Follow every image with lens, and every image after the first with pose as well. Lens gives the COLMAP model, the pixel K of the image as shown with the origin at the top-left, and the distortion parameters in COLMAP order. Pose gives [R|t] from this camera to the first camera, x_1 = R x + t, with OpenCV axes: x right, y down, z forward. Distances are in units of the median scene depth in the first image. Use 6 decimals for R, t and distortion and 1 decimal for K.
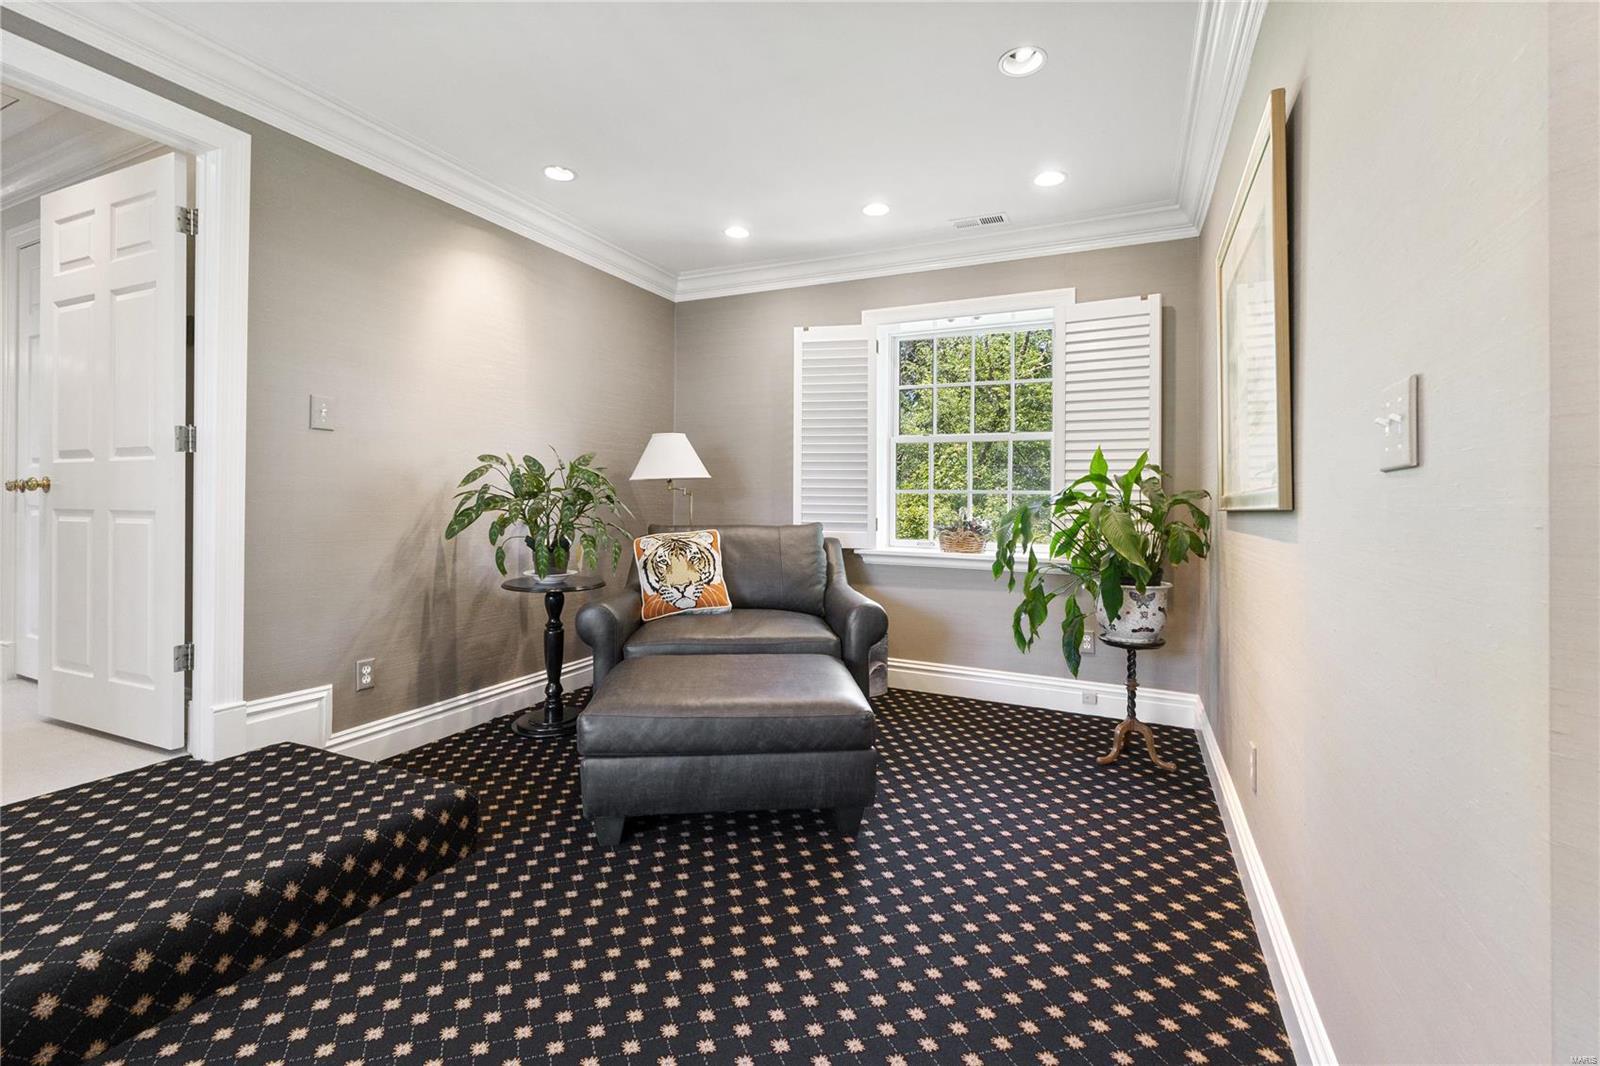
lens RADIAL K [[686.0, 0, 810.2], [0, 686.0, 493.3], [0, 0, 1]] dist [-0.000738, 0.000184]
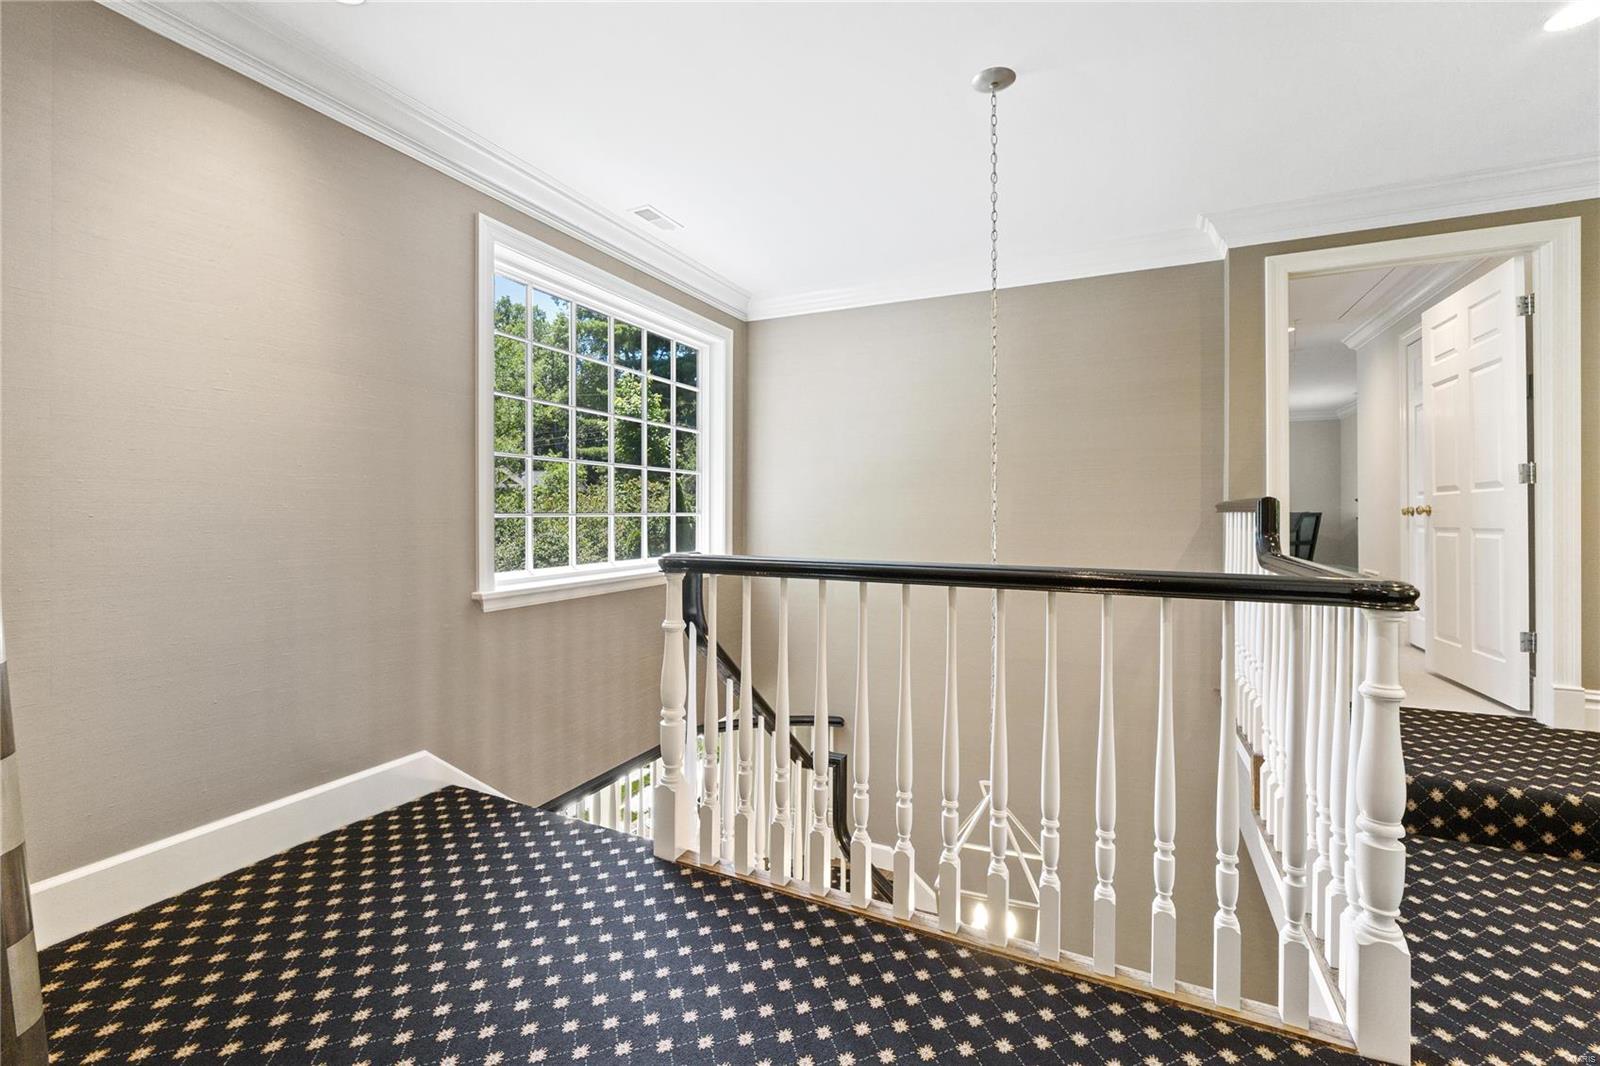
lens RADIAL K [[686.0, 0, 797.7], [0, 686.0, 522.4], [0, 0, 1]] dist [-0.000738, 0.000184]
pose [[-0.007170, -0.001844, -0.999973, 0.386380], [0.012906, 0.999915, -0.001937, -0.002217], [0.999891, -0.012919, -0.007146, -0.362732]]
